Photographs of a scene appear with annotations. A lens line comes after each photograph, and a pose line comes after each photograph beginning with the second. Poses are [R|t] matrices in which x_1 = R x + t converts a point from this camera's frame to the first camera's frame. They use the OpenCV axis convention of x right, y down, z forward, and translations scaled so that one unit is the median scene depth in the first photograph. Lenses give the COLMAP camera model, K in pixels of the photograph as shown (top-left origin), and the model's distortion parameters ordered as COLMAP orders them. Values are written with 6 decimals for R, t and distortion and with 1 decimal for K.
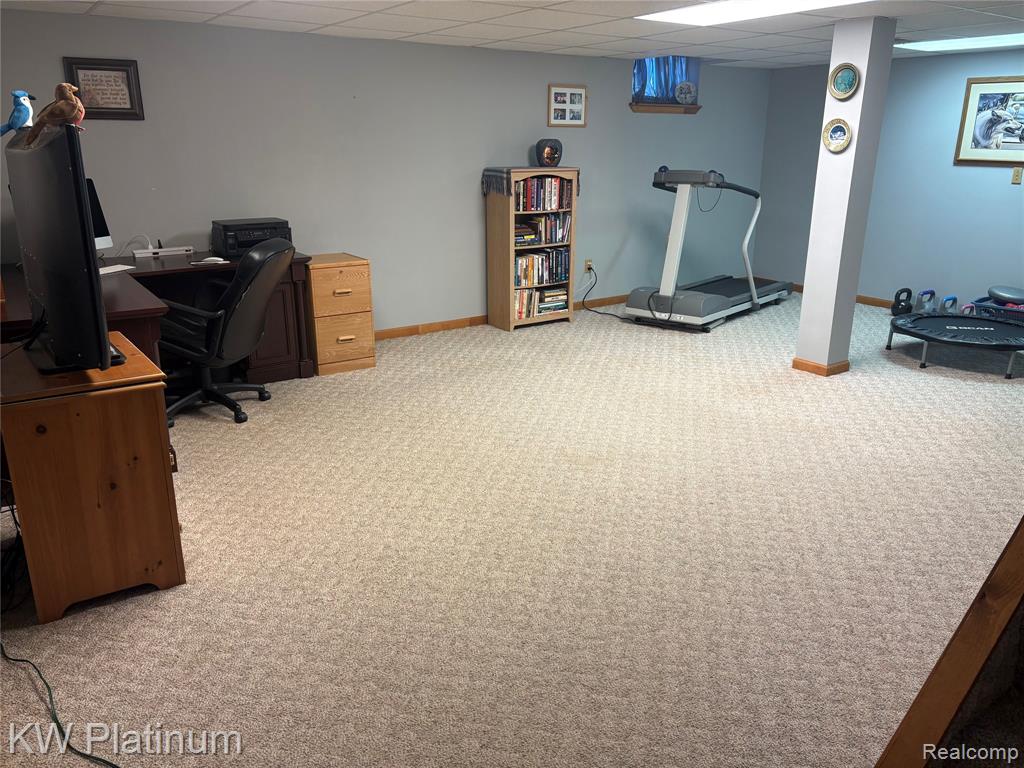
lens RADIAL K [[773.3, 0, 519.9], [0, 773.3, 374.9], [0, 0, 1]] dist [0.029052, -0.027476]
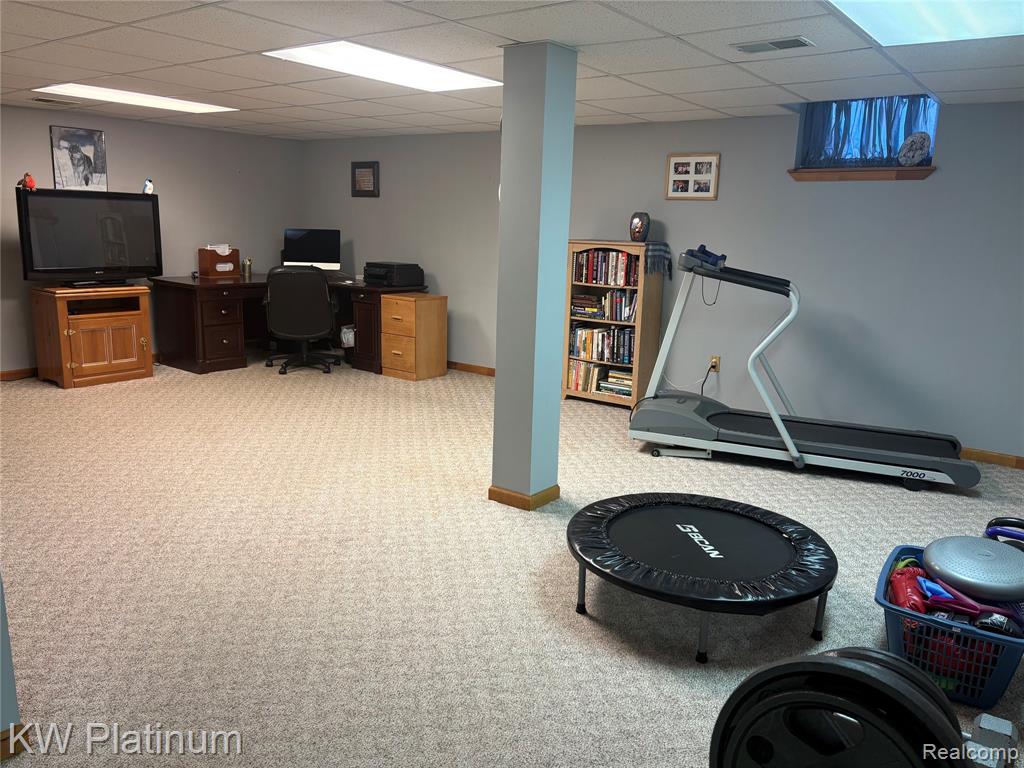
lens RADIAL K [[773.3, 0, 532.6], [0, 773.3, 395.6], [0, 0, 1]] dist [0.029052, -0.027476]
pose [[0.329987, 0.212316, -0.919799, 0.893729], [-0.301647, 0.947009, 0.110378, -0.158618], [0.894493, 0.241032, 0.376545, 0.583862]]
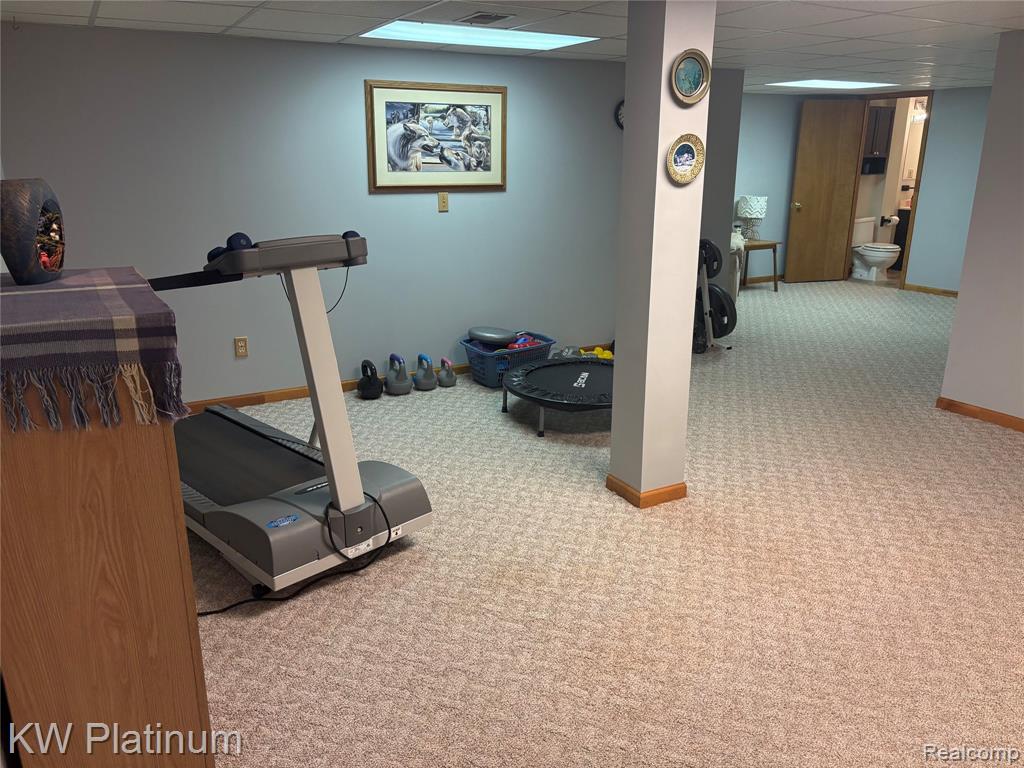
lens RADIAL K [[773.3, 0, 509.3], [0, 773.3, 386.7], [0, 0, 1]] dist [0.029052, -0.027476]
pose [[0.109610, -0.294393, 0.949378, -0.217468], [0.292048, 0.922513, 0.252344, -0.256683], [-0.950102, 0.249604, 0.187093, 0.806344]]
